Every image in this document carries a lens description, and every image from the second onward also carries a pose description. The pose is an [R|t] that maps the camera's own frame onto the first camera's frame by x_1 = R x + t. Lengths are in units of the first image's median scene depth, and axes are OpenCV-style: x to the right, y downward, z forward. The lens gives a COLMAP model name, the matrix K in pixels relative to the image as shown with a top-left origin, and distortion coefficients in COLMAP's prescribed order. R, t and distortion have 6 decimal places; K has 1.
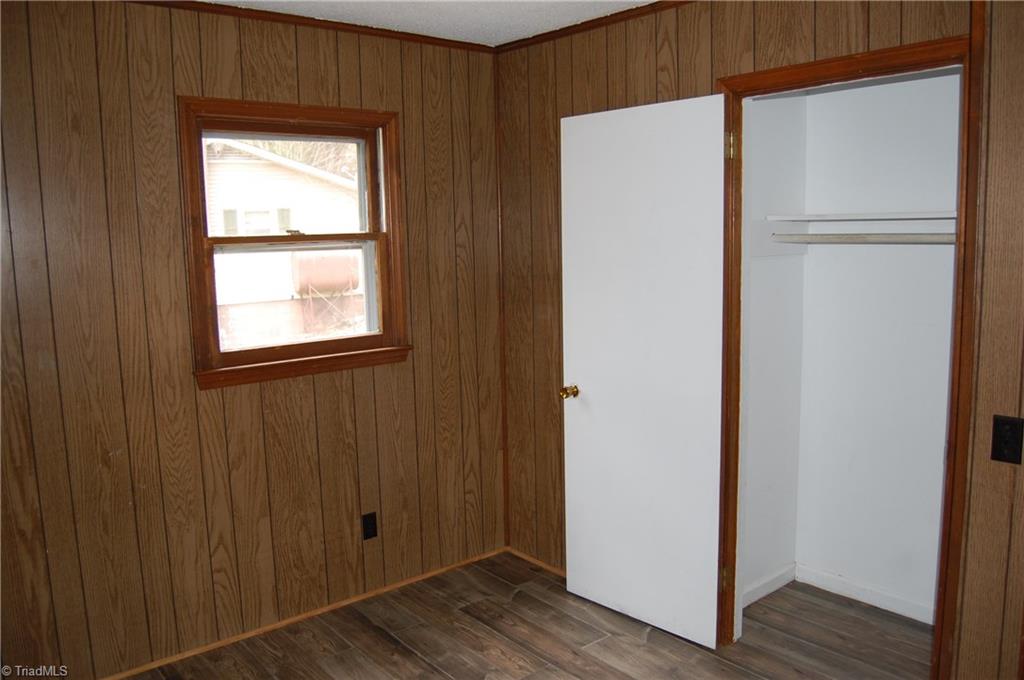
lens RADIAL K [[811.4, 0, 511.7], [0, 811.4, 337.4], [0, 0, 1]] dist [-0.081919, 0.037507]
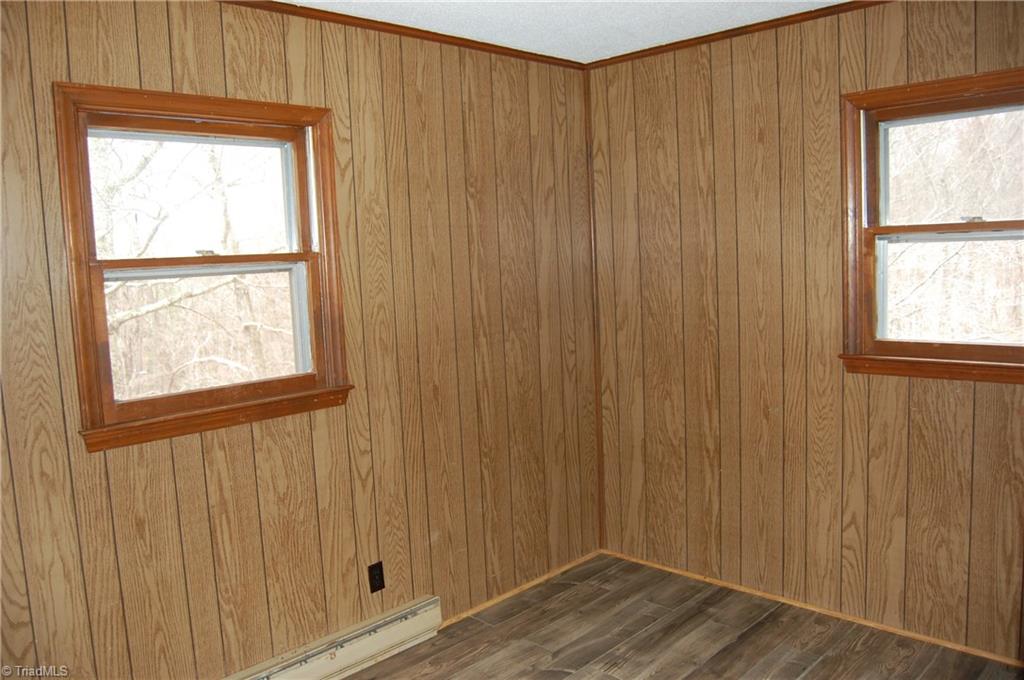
lens RADIAL K [[811.4, 0, 512.2], [0, 811.4, 339.3], [0, 0, 1]] dist [-0.081919, 0.037507]
pose [[0.109164, 0.122135, -0.986492, 0.593271], [-0.090902, 0.989491, 0.112447, -0.054991], [0.989859, 0.077399, 0.119119, 0.433107]]
